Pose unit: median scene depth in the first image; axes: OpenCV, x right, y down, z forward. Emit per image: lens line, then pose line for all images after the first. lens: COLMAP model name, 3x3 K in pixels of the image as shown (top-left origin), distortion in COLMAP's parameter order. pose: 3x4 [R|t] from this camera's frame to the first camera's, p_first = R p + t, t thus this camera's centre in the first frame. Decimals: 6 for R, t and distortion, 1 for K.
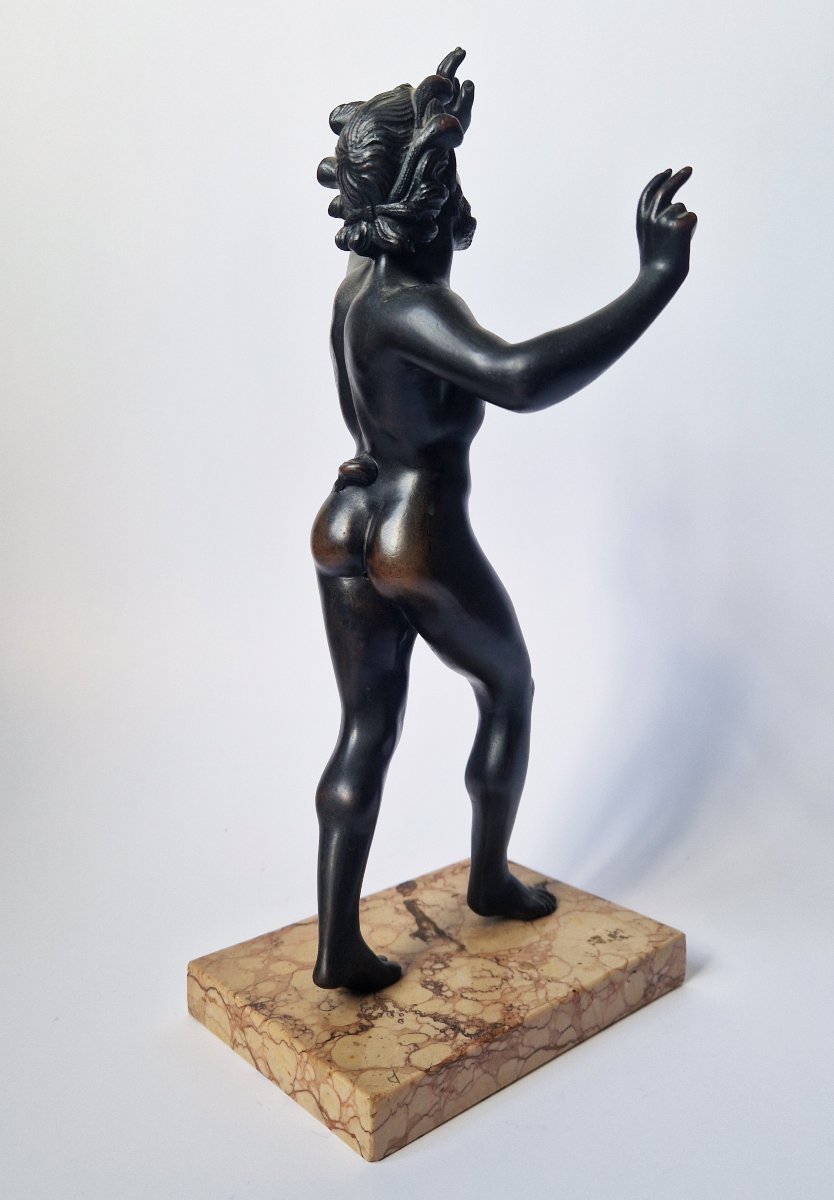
lens RADIAL K [[1342.8, 0, 414.7], [0, 1342.8, 605.9], [0, 0, 1]] dist [0.078826, 0.000000]
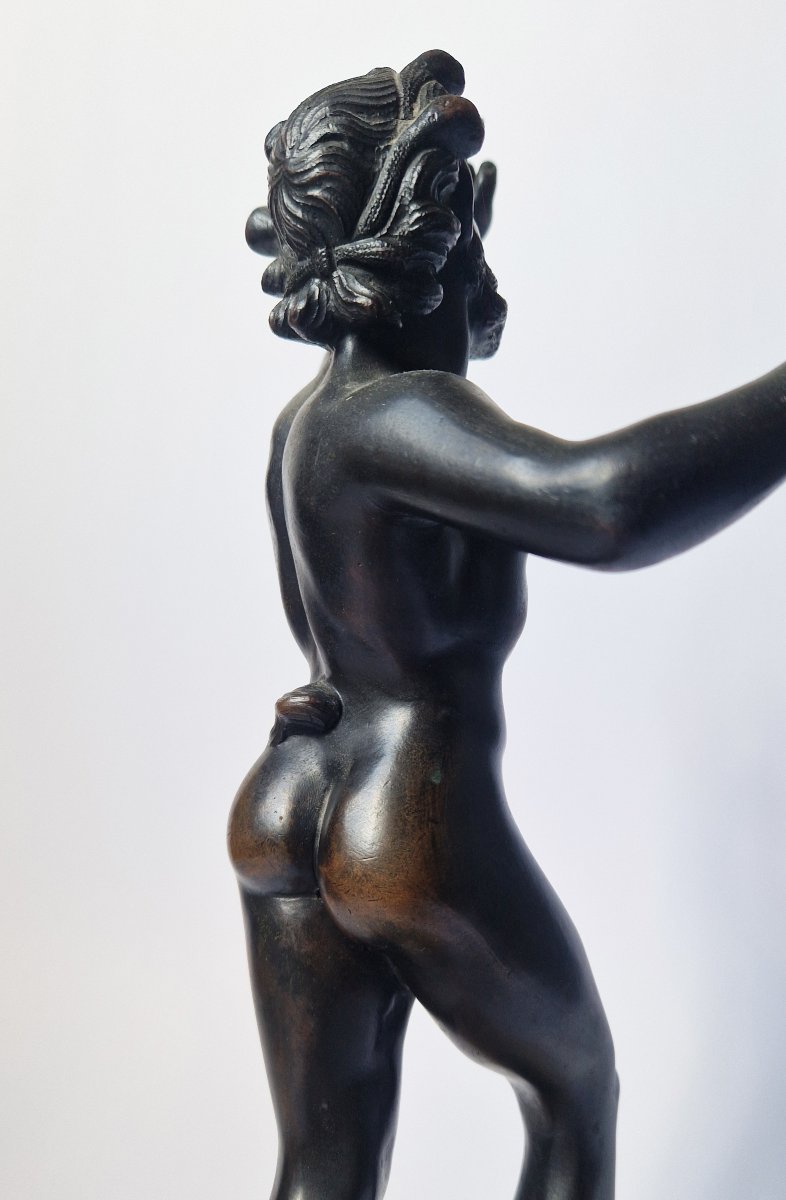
lens RADIAL K [[1620.4, 0, 388.3], [0, 1620.4, 603.5], [0, 0, 1]] dist [0.045150, 0.000000]
pose [[0.999706, -0.008380, -0.022749, 0.008327], [0.003974, 0.982311, -0.187214, -0.015289], [0.023916, 0.187069, 0.982056, 0.323096]]
